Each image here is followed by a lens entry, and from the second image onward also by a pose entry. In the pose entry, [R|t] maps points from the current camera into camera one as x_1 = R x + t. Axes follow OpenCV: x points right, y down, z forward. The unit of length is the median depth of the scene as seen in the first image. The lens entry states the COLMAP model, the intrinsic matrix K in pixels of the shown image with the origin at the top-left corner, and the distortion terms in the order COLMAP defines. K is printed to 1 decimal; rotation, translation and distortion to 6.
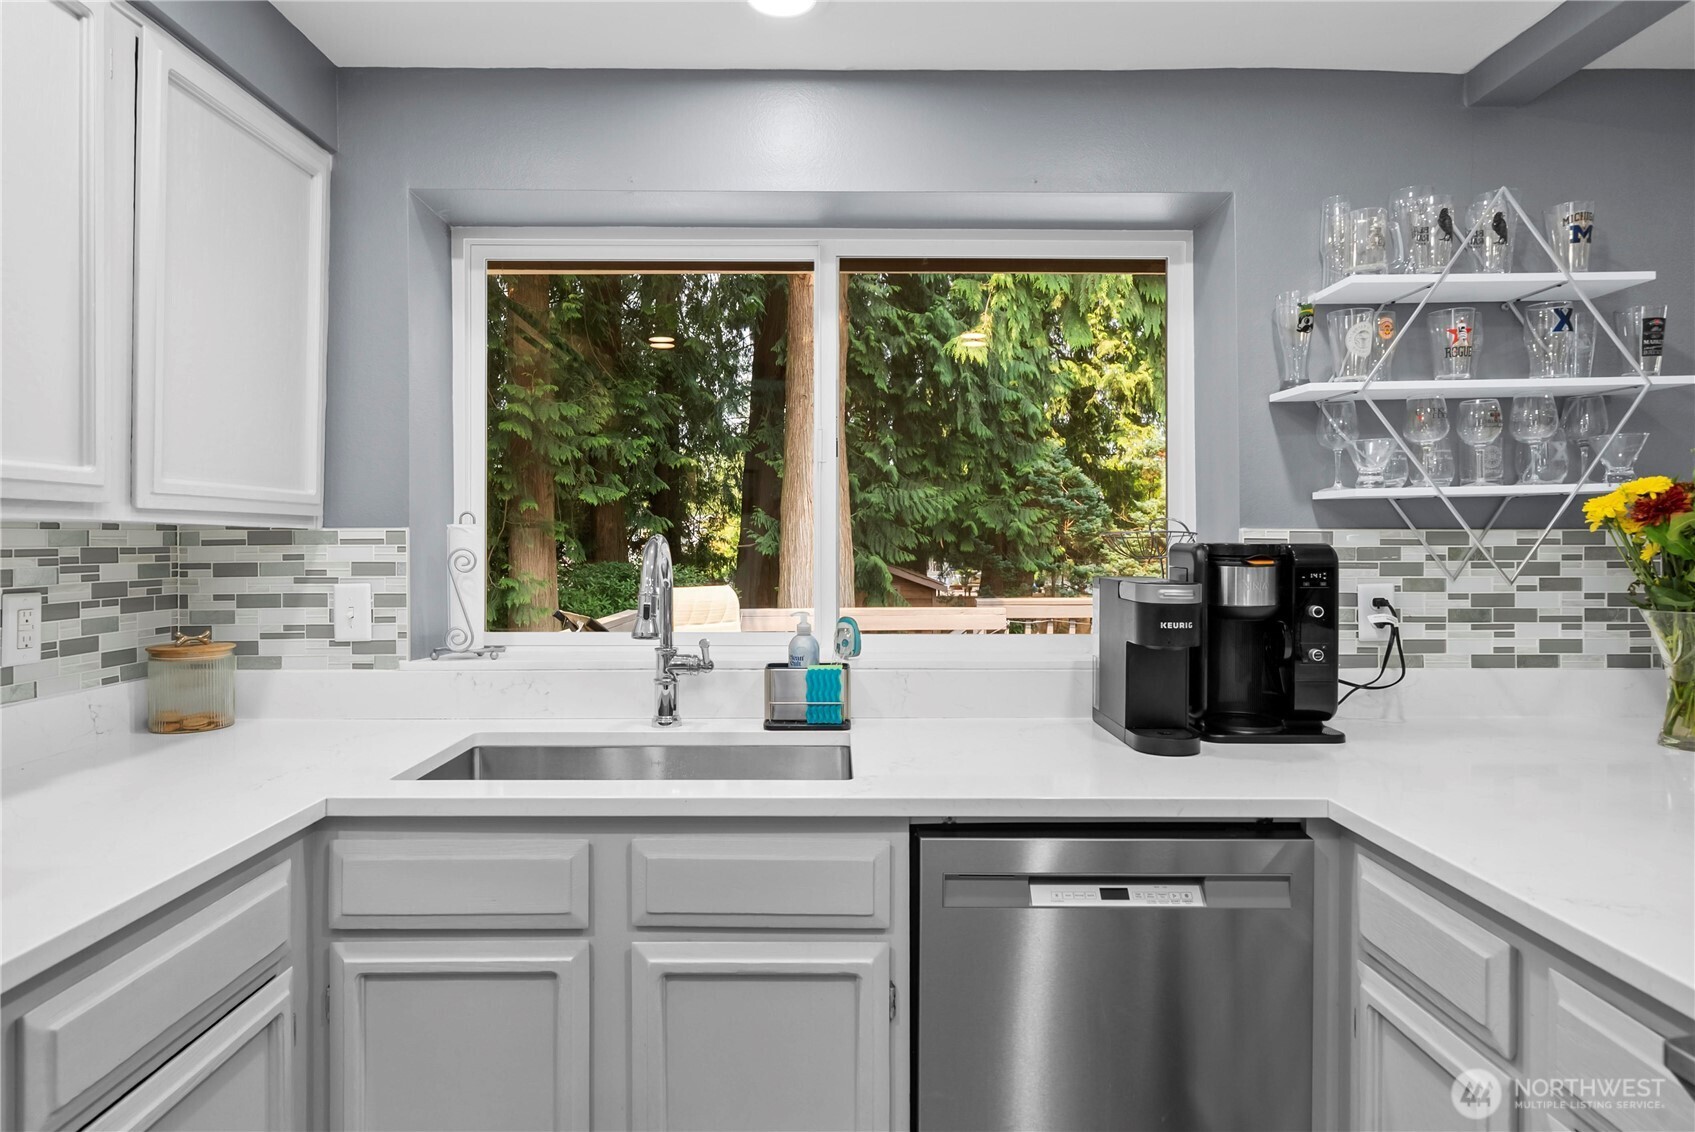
lens RADIAL K [[980.5, 0, 827.7], [0, 980.5, 546.5], [0, 0, 1]] dist [0.000847, 0.000404]
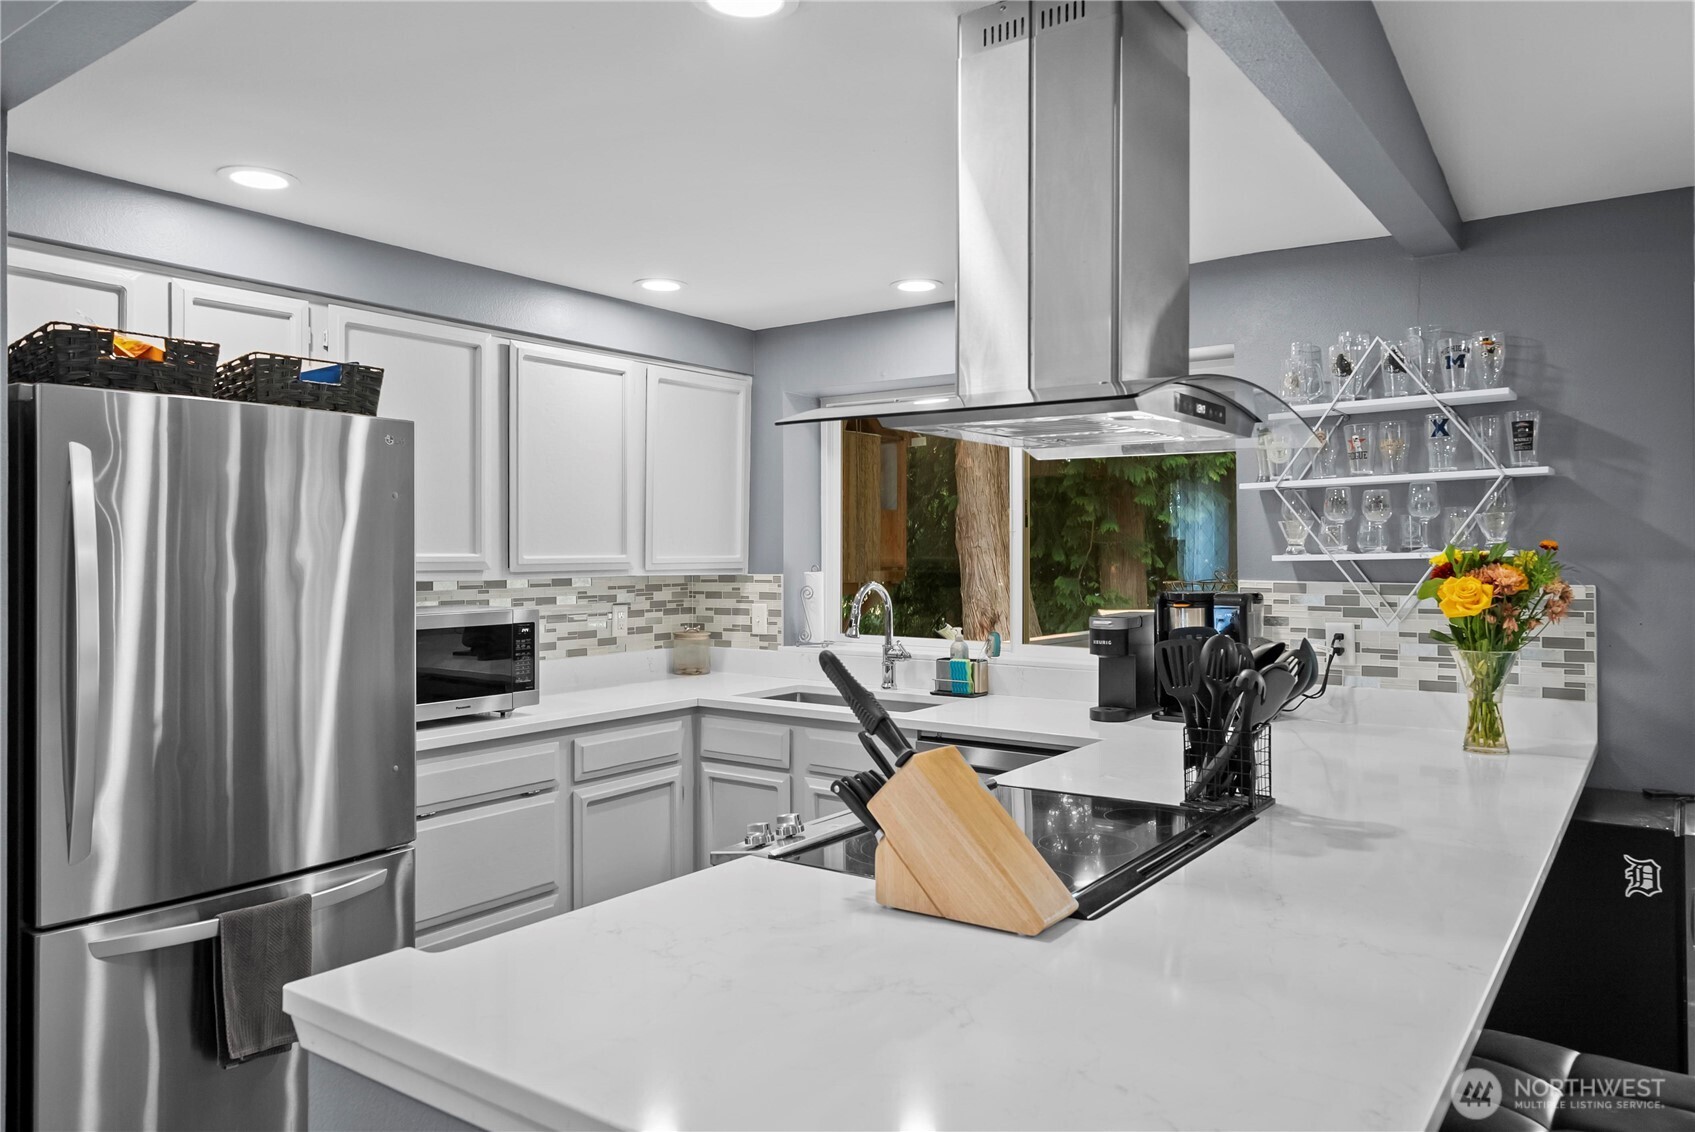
lens RADIAL K [[1168.6, 0, 863.0], [0, 1168.6, 542.7], [0, 0, 1]] dist [-0.006593, 0.006120]
pose [[0.807967, -0.005778, -0.589199, 1.004842], [-0.000687, 0.999942, -0.010748, -0.055782], [0.589227, 0.009089, 0.807916, -0.701365]]
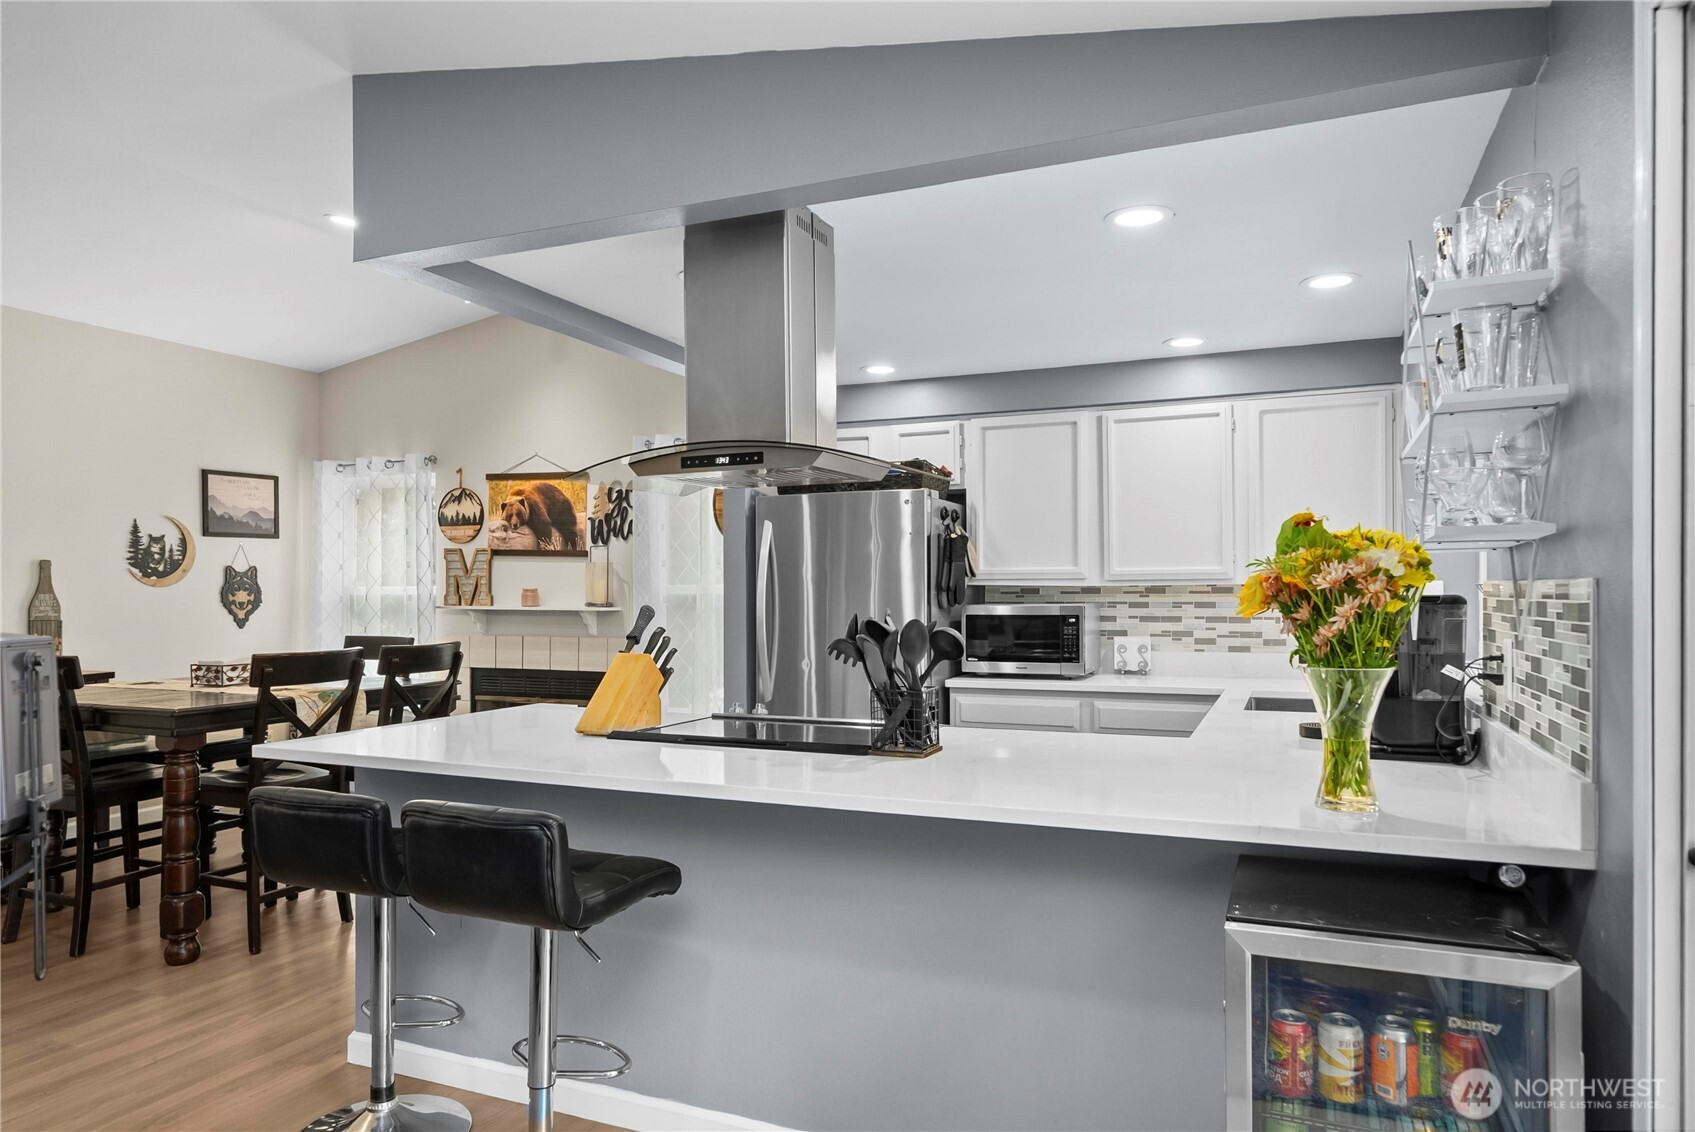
lens RADIAL K [[1068.7, 0, 829.1], [0, 1068.7, 589.3], [0, 0, 1]] dist [0.019080, 0.000012]
pose [[-0.400668, -0.000305, -0.916223, 1.833929], [0.001950, 0.999997, -0.001185, -0.007878], [0.916221, -0.002261, -0.400667, 0.822033]]
